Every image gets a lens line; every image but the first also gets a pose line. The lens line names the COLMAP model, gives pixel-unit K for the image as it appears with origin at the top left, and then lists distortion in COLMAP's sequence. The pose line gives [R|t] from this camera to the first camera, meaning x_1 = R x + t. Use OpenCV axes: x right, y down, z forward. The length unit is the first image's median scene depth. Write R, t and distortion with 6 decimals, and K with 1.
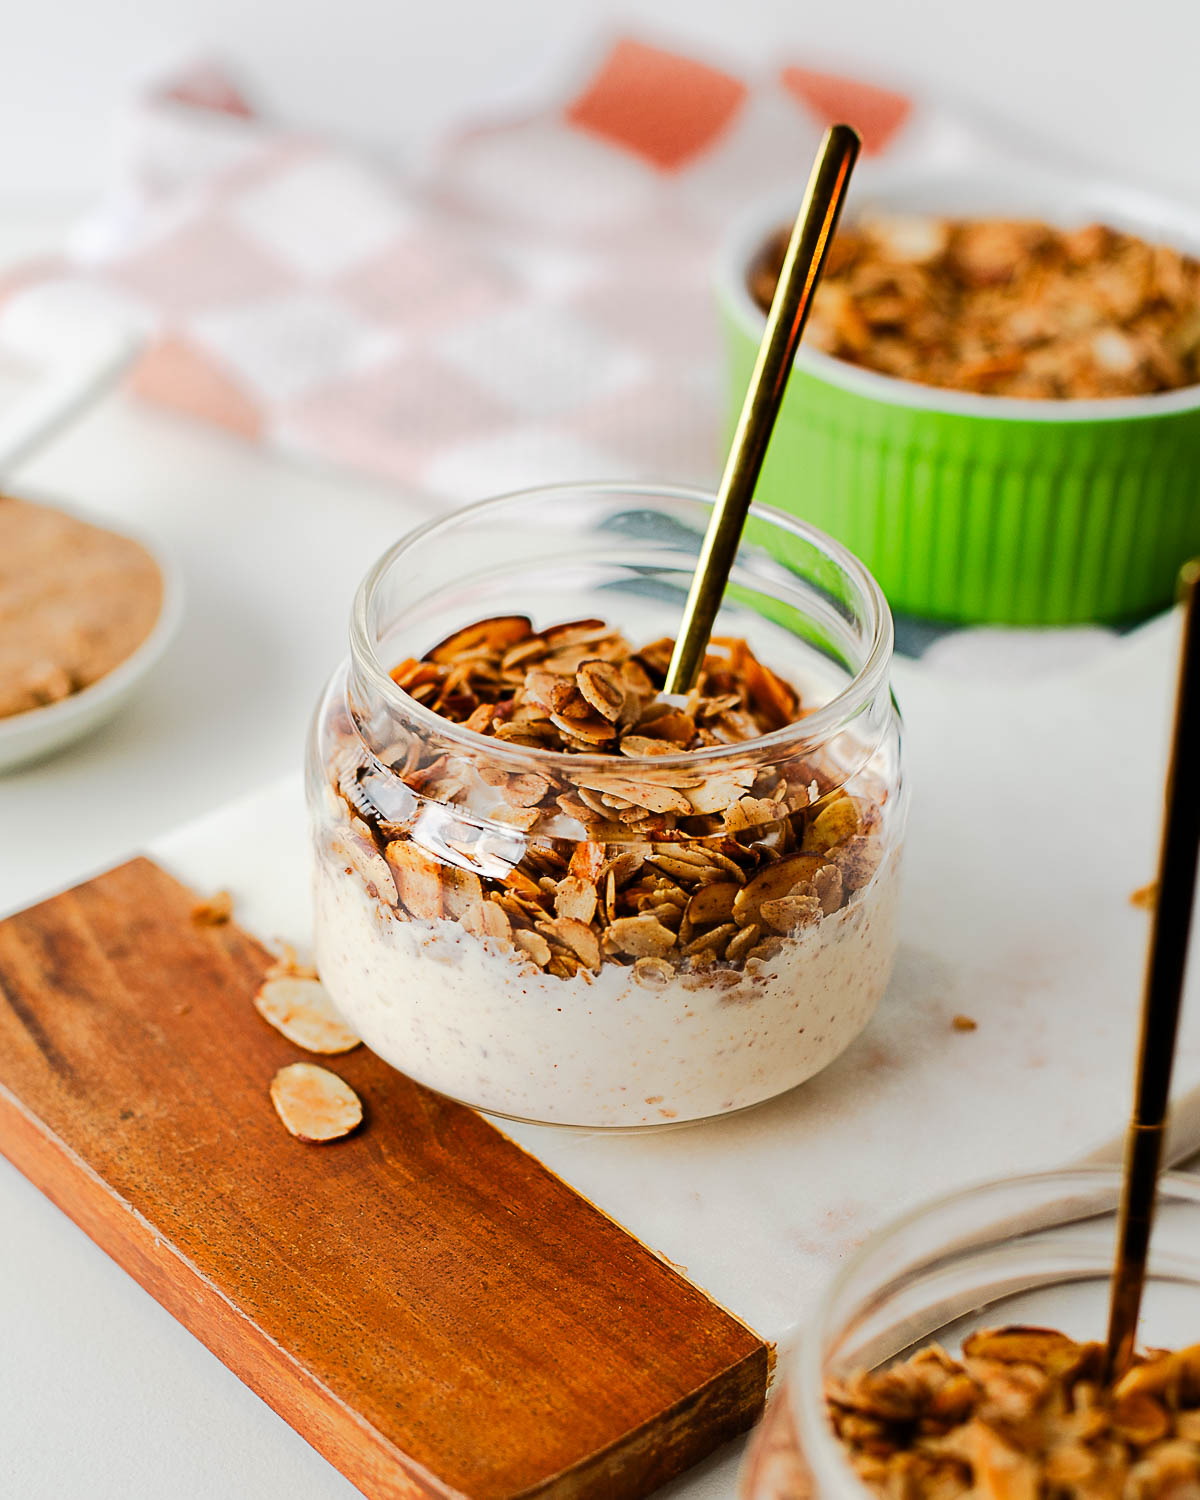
lens RADIAL K [[3442.0, 0, 597.2], [0, 3442.0, 753.5], [0, 0, 1]] dist [-0.175584, 0.000000]
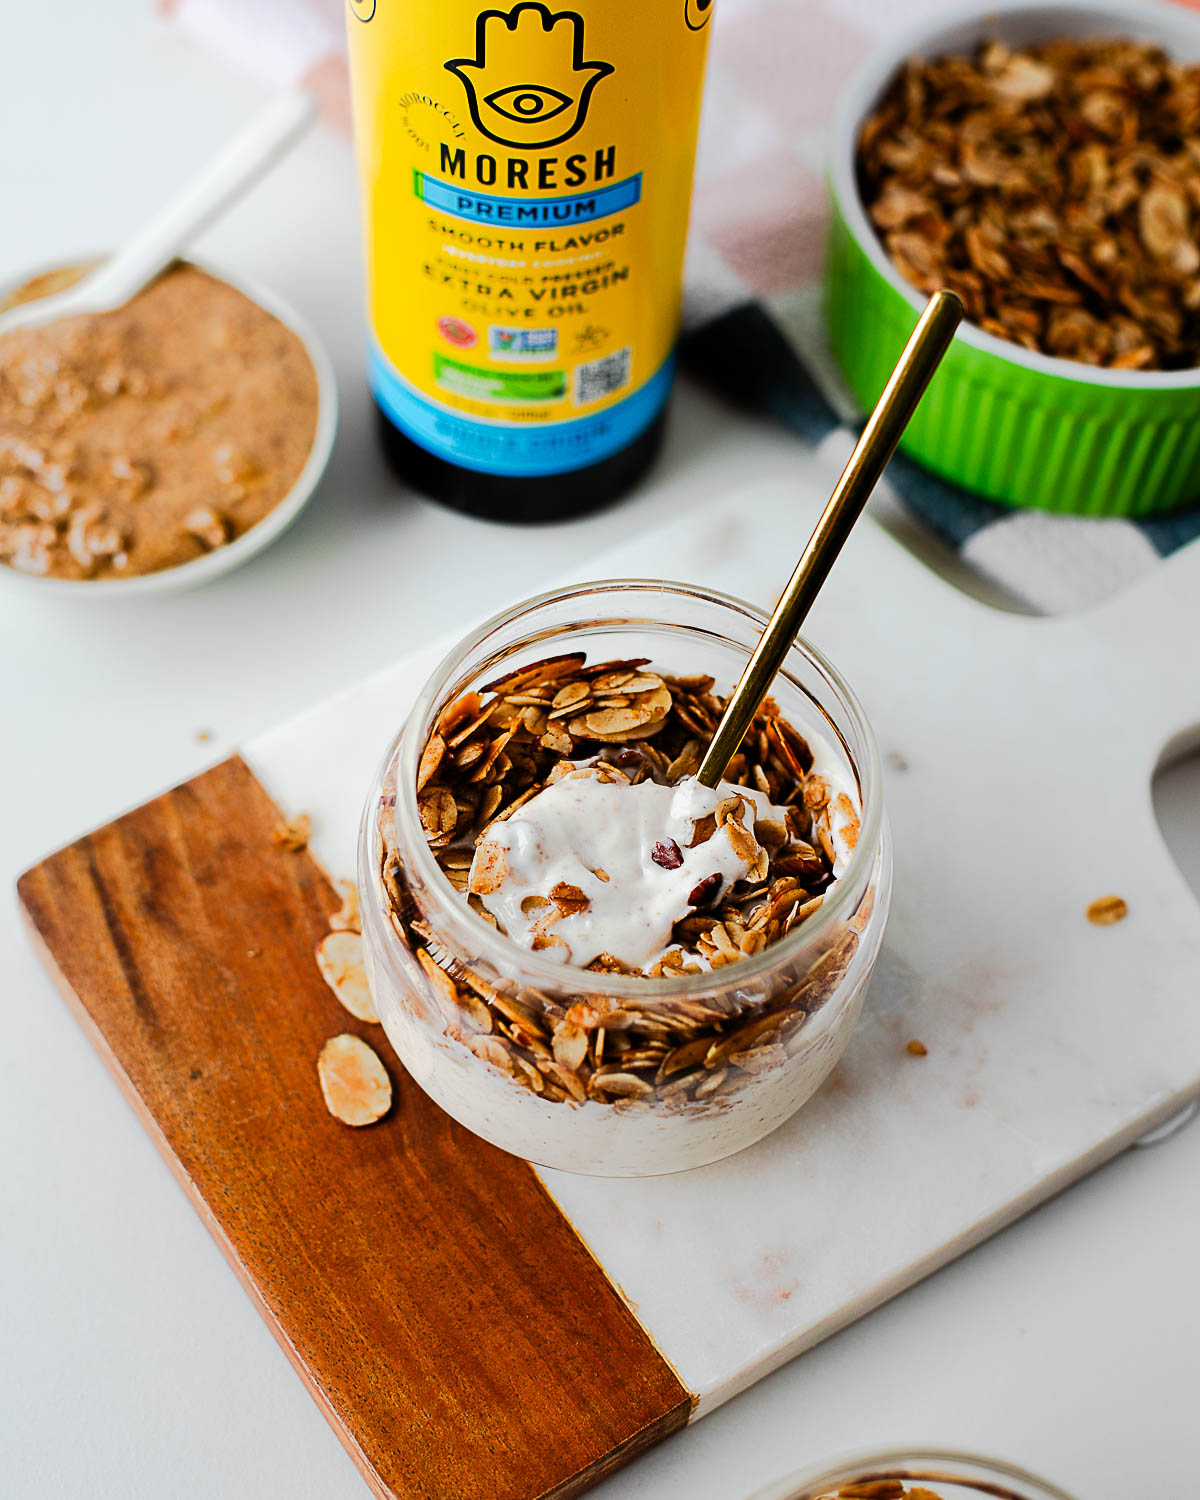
lens RADIAL K [[2894.9, 0, 630.1], [0, 2894.9, 725.5], [0, 0, 1]] dist [-0.188210, 0.000000]
pose [[0.992651, 0.115489, -0.036146, 0.035101], [-0.092257, 0.915521, 0.391548, -0.419233], [0.078312, -0.385336, 0.919447, 0.144261]]
